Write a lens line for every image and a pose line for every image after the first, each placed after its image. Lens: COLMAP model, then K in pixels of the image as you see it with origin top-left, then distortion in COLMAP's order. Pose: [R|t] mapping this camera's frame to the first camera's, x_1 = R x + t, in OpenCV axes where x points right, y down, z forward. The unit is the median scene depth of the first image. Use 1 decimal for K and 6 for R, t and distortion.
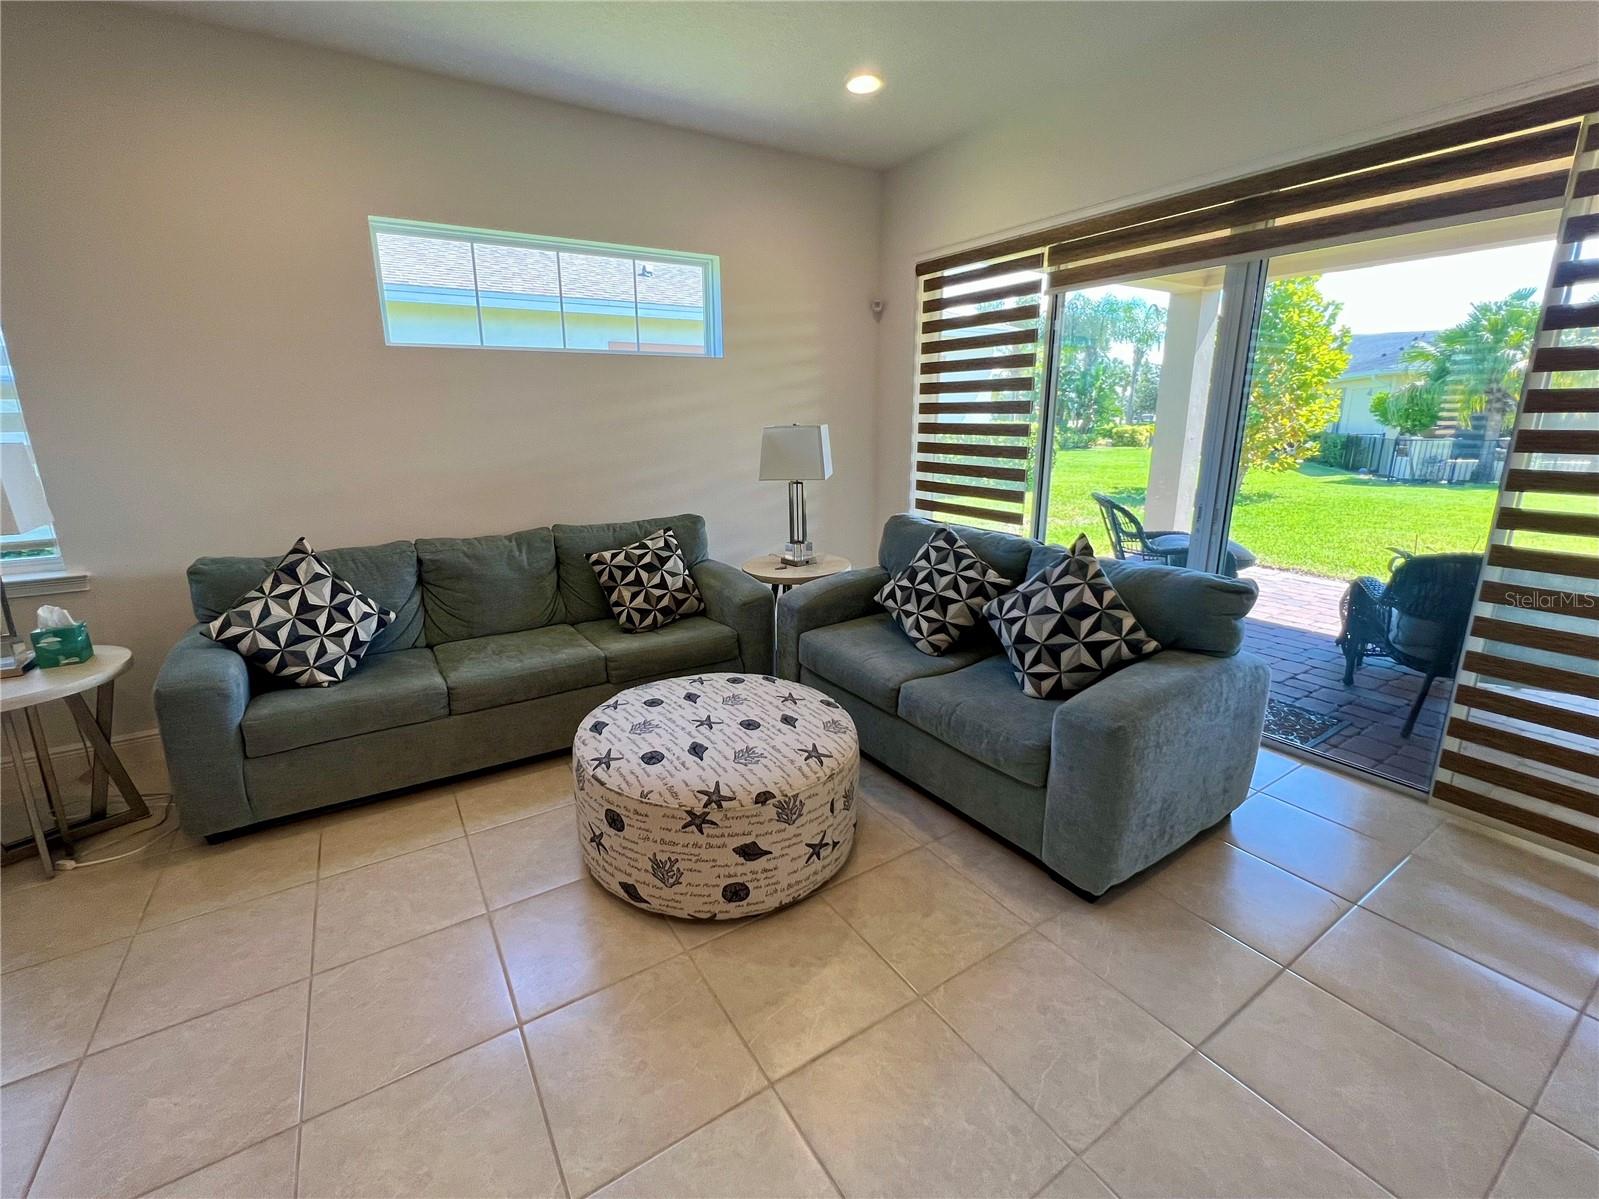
lens RADIAL K [[649.4, 0, 764.3], [0, 649.4, 566.2], [0, 0, 1]] dist [-0.001256, -0.000229]
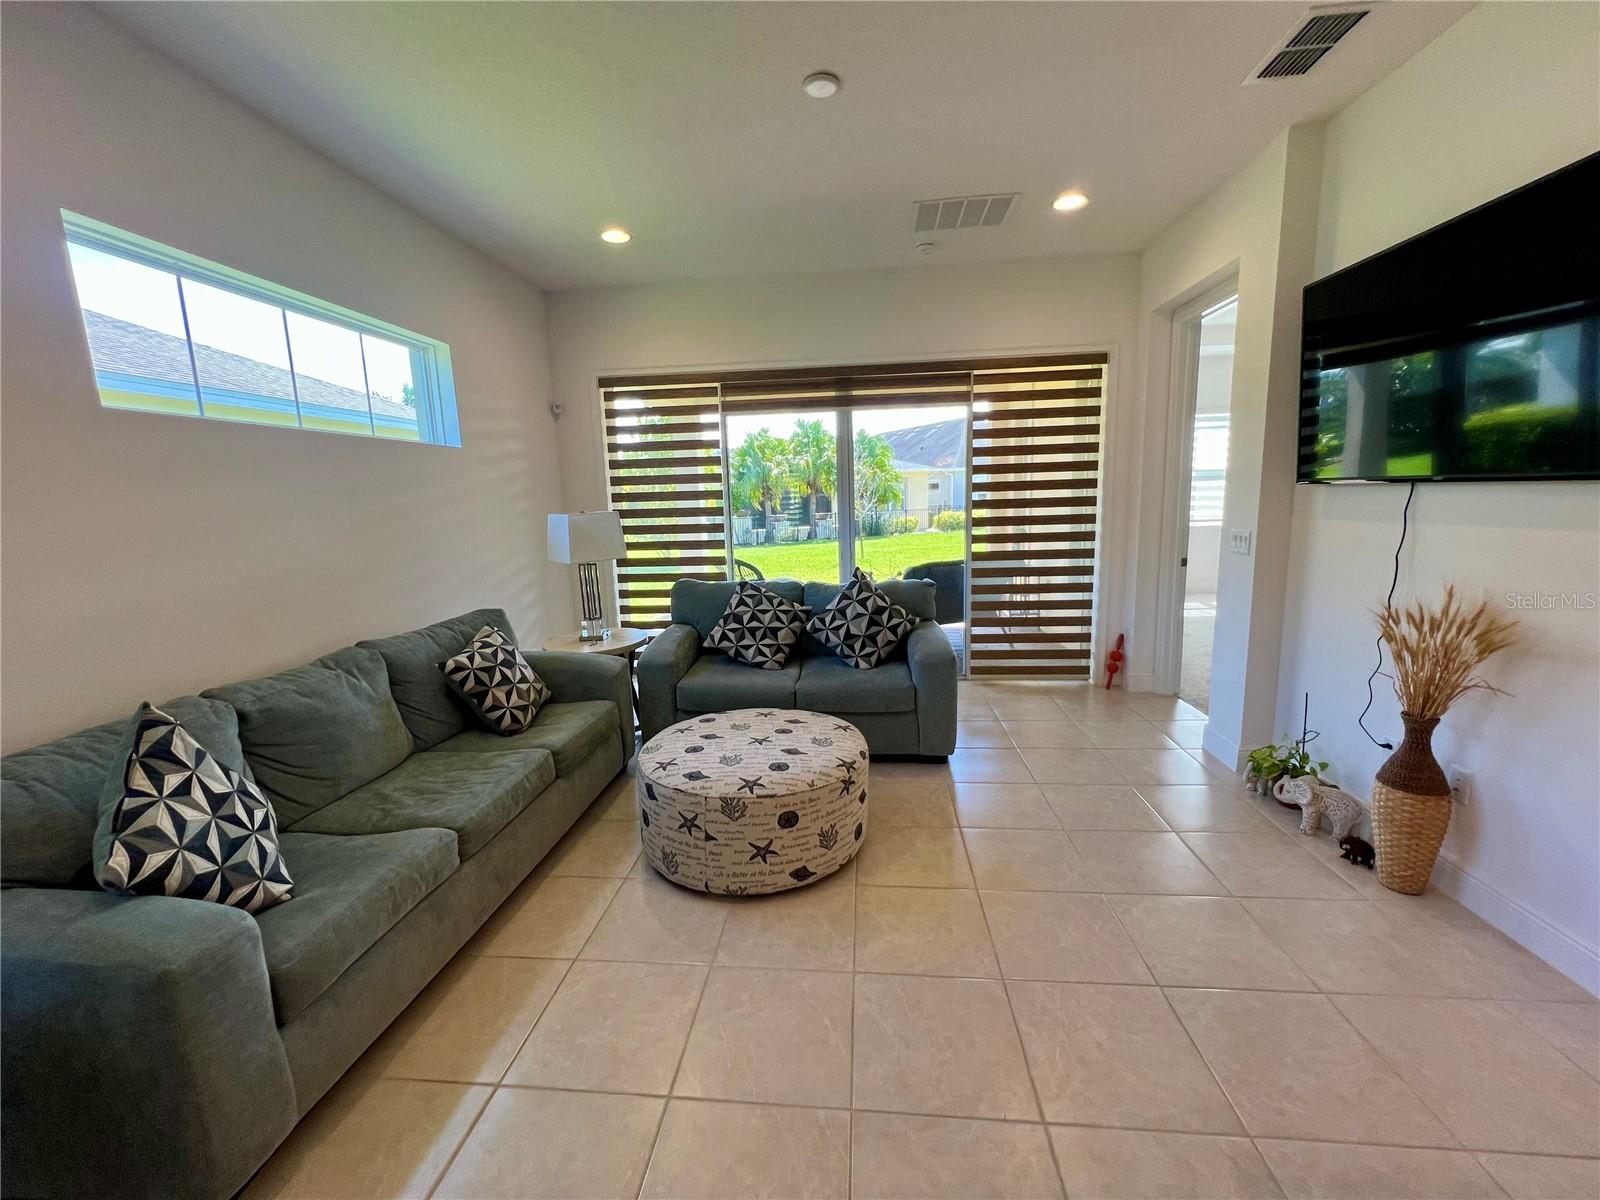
lens RADIAL K [[605.0, 0, 801.8], [0, 605.0, 591.2], [0, 0, 1]] dist [0.001026, -0.000101]
pose [[0.622126, -0.131631, 0.771772, -0.650787], [0.202865, 0.979201, 0.003479, -0.019625], [-0.756178, 0.154401, 0.635889, 0.114976]]
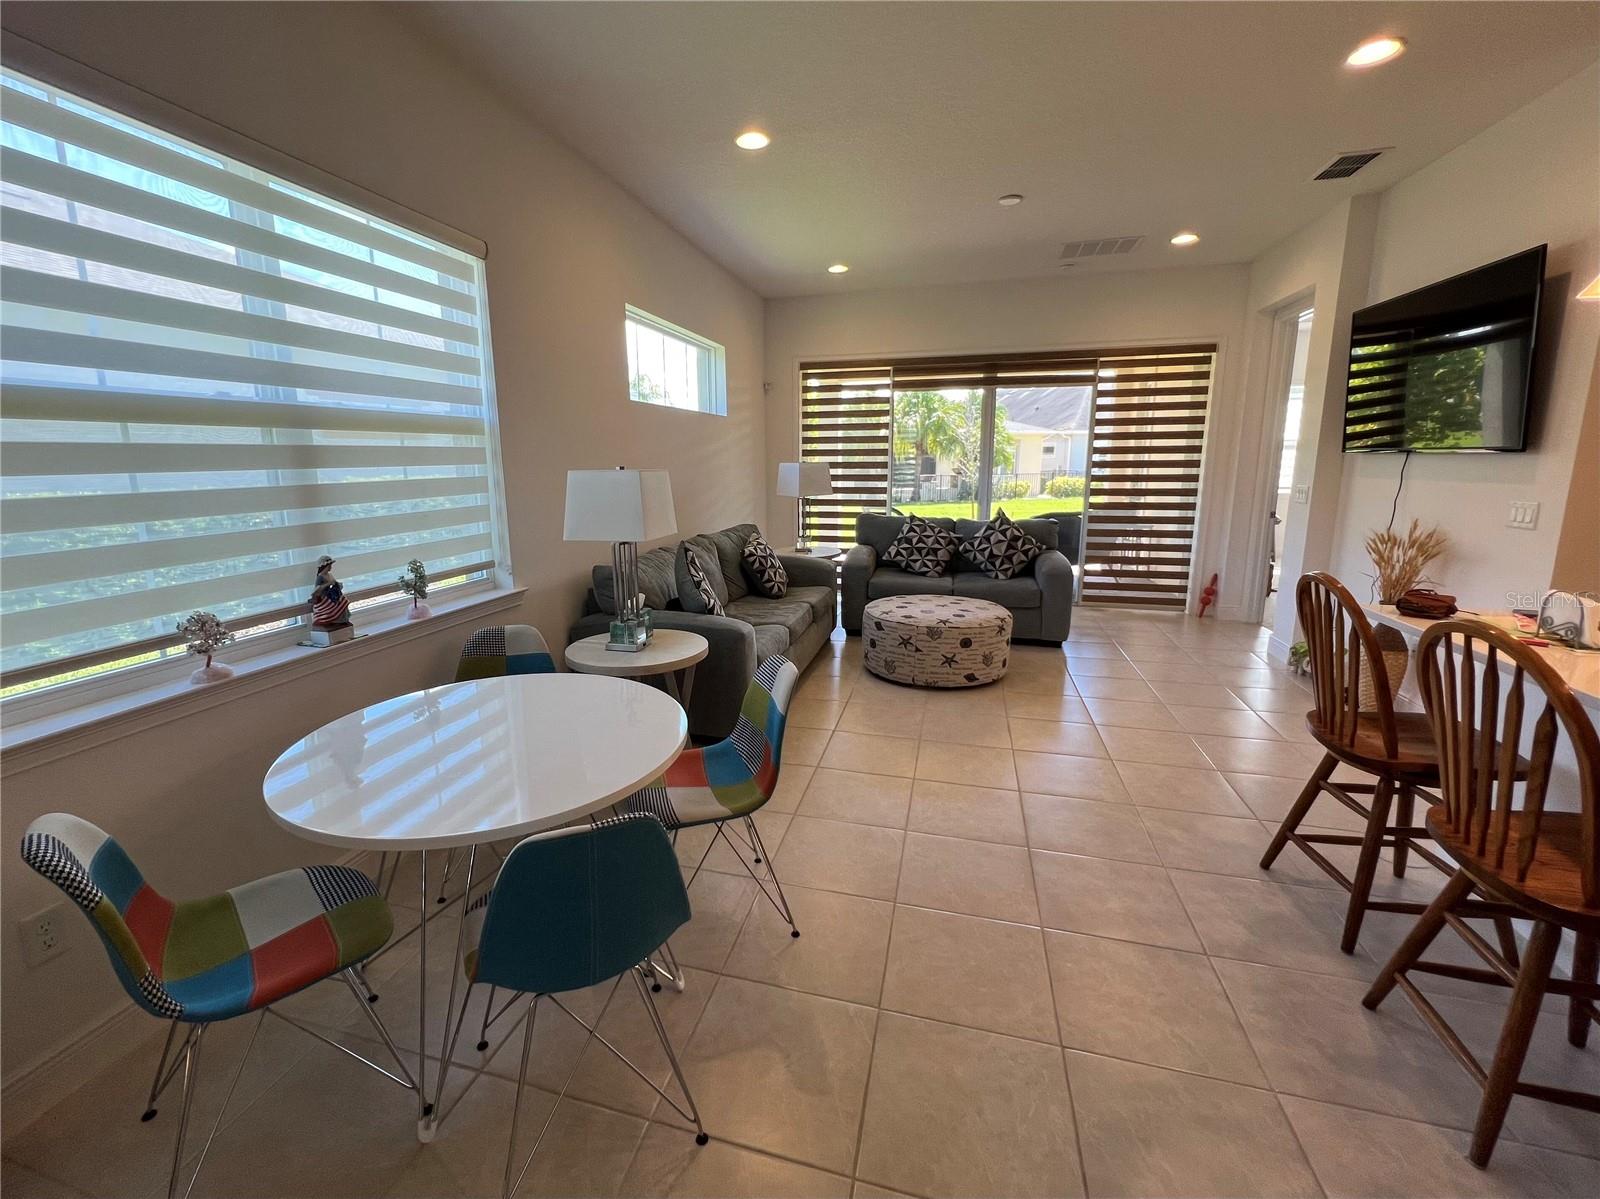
lens RADIAL K [[605.0, 0, 793.3], [0, 605.0, 564.9], [0, 0, 1]] dist [0.001026, -0.000101]
pose [[0.753038, -0.111471, 0.648465, -1.179165], [0.151112, 0.988501, -0.005558, 0.042327], [-0.640389, 0.102176, 0.761224, -0.097941]]
